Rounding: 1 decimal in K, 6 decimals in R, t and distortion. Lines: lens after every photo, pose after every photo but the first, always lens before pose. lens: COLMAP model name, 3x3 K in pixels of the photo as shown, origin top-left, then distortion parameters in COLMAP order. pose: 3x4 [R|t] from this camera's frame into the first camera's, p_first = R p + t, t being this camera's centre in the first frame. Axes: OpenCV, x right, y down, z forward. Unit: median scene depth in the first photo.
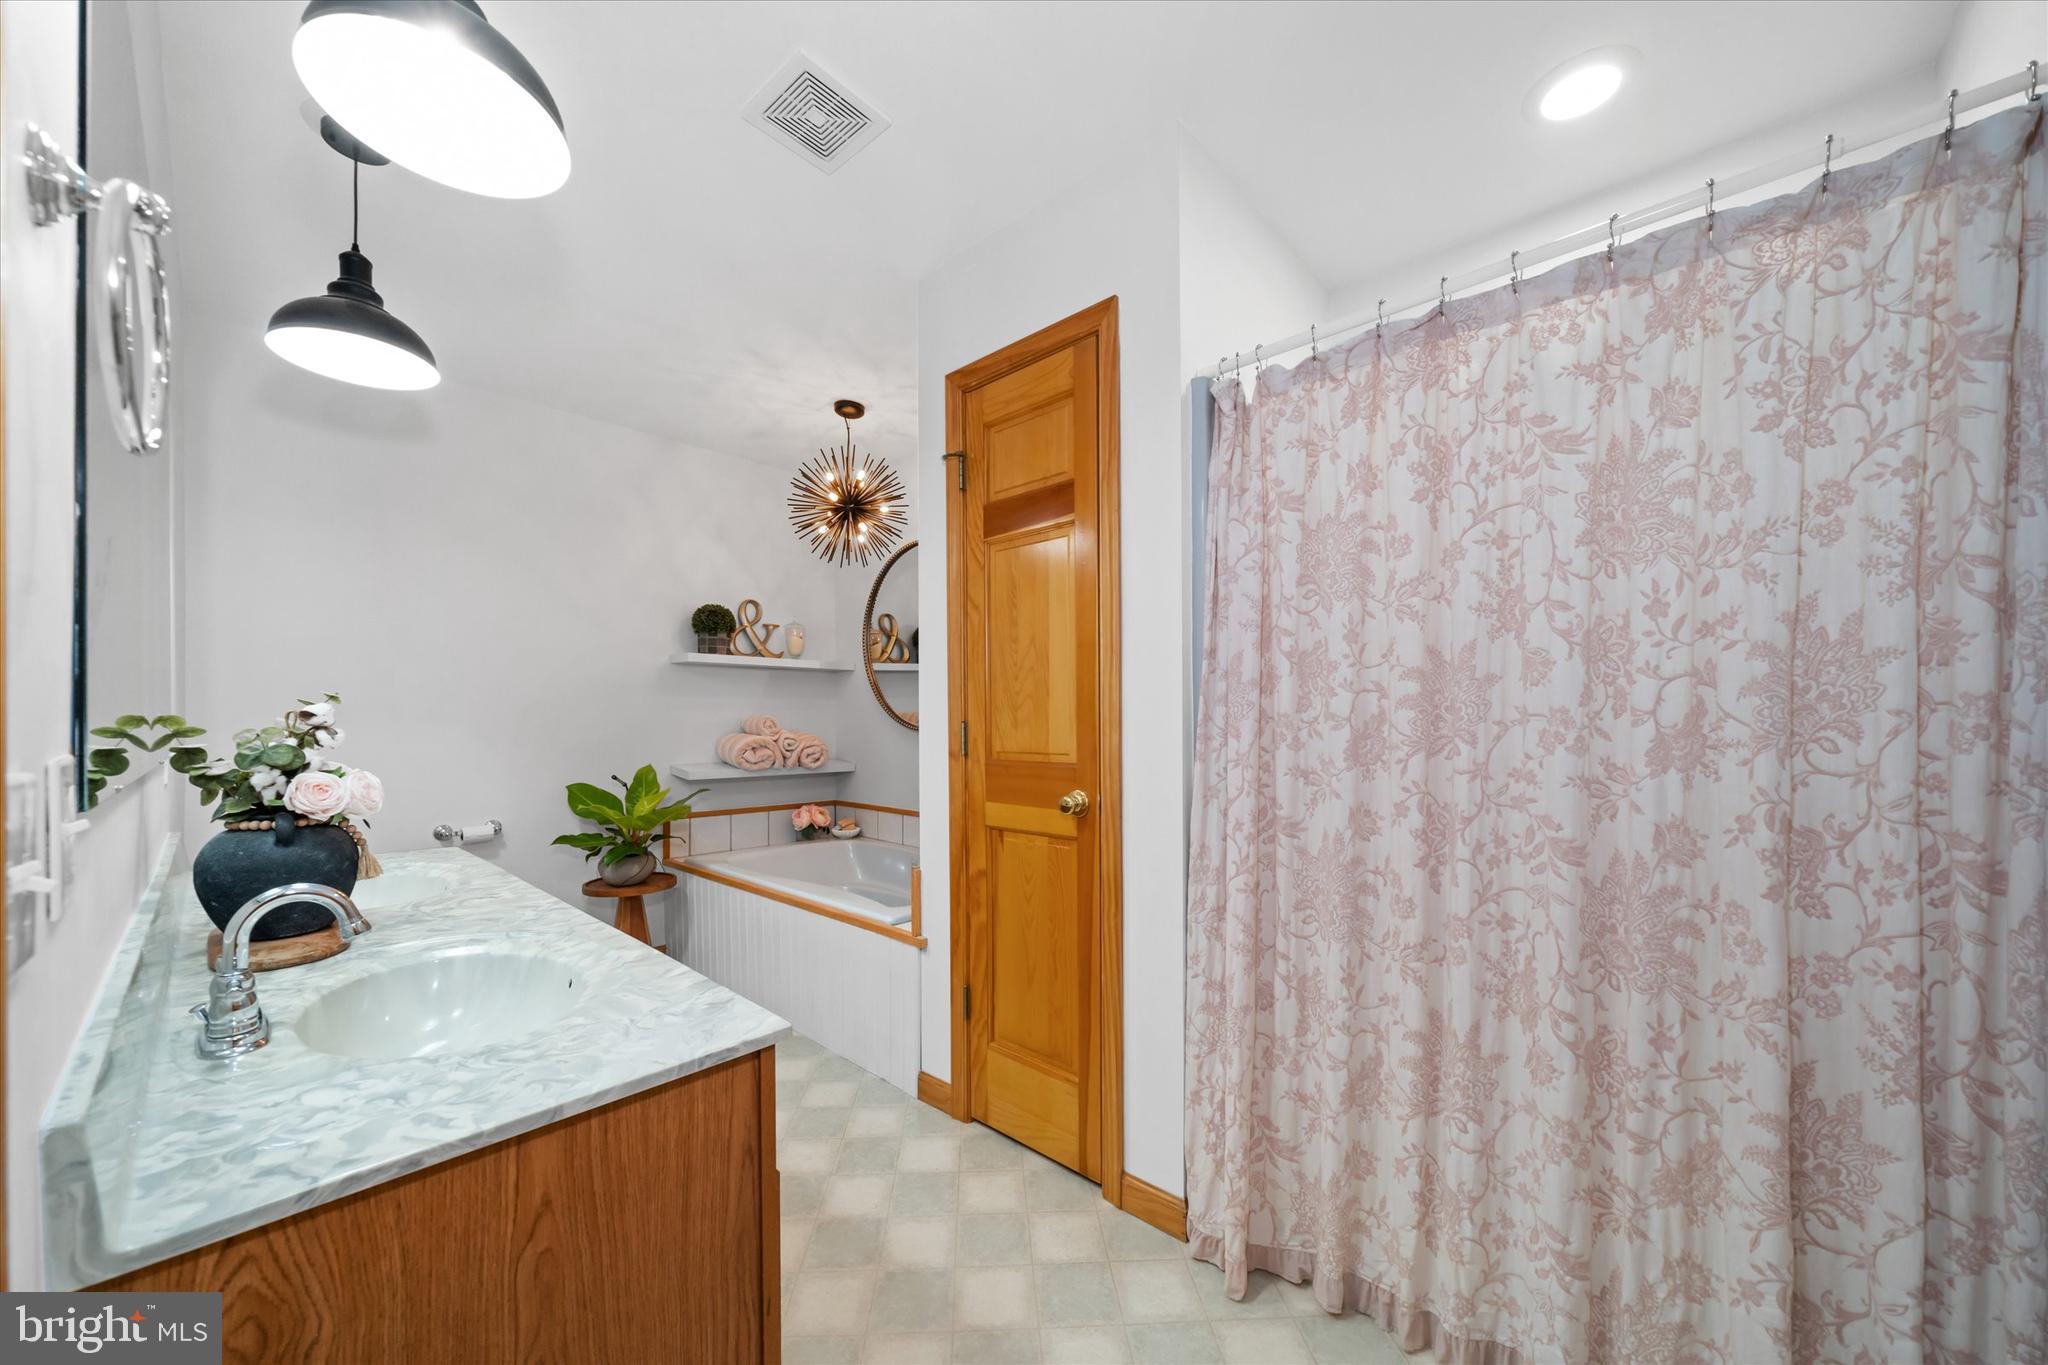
lens RADIAL K [[718.0, 0, 1014.3], [0, 718.0, 722.4], [0, 0, 1]] dist [0.000109, 0.000003]
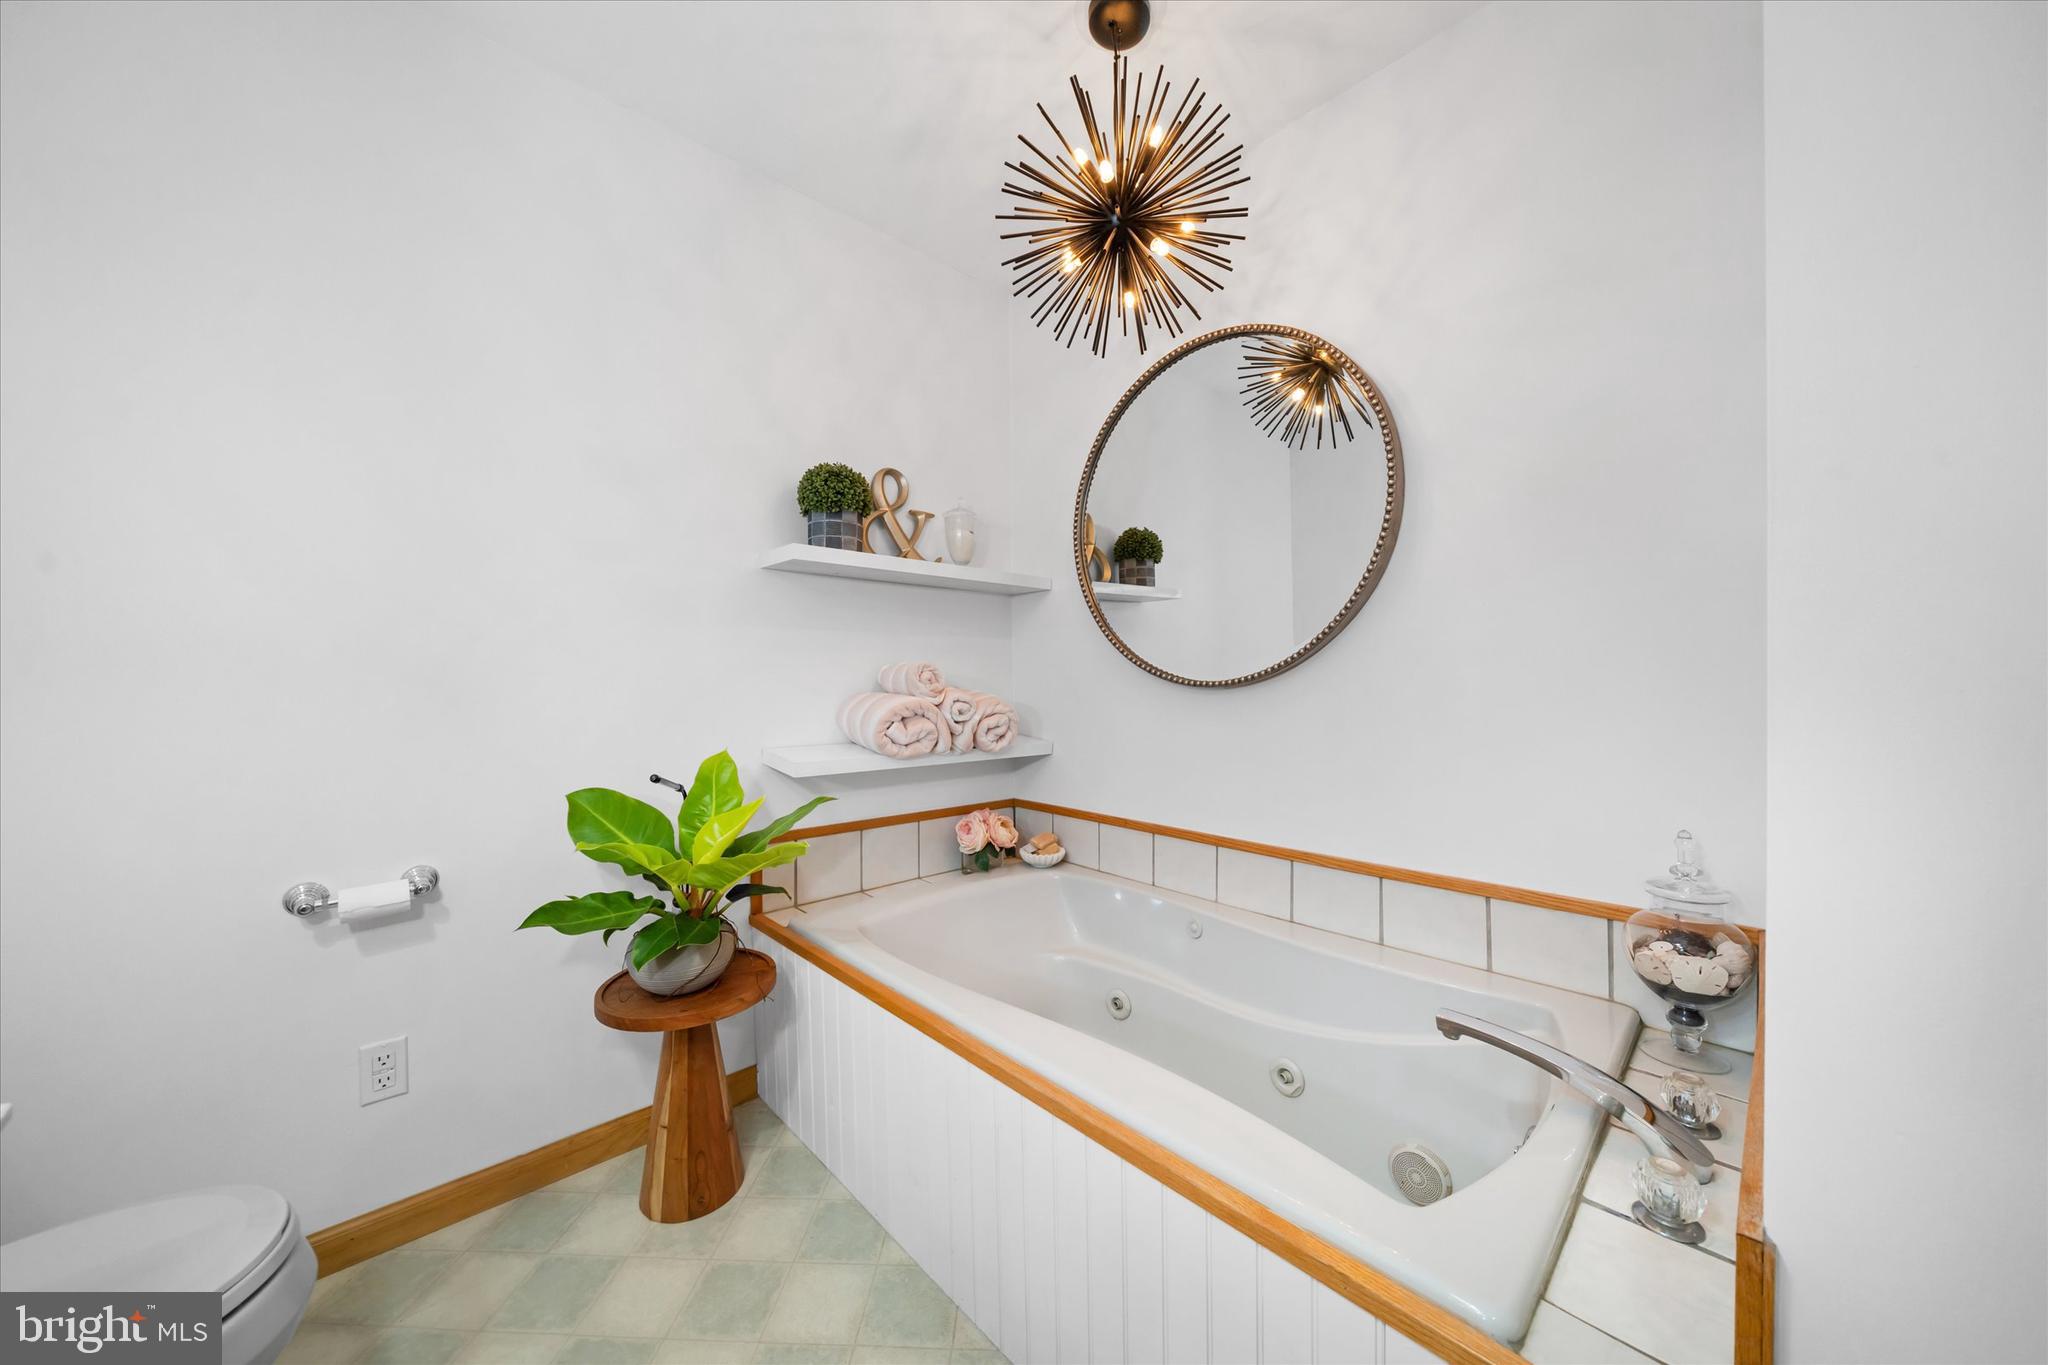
lens RADIAL K [[700.3, 0, 1024.5], [0, 700.3, 687.4], [0, 0, 1]] dist [-0.000128, 0.000001]
pose [[0.996519, -0.004850, -0.083231, -0.217062], [0.004891, 0.999988, 0.000282, 0.011498], [0.083228, -0.000688, 0.996530, 0.447076]]
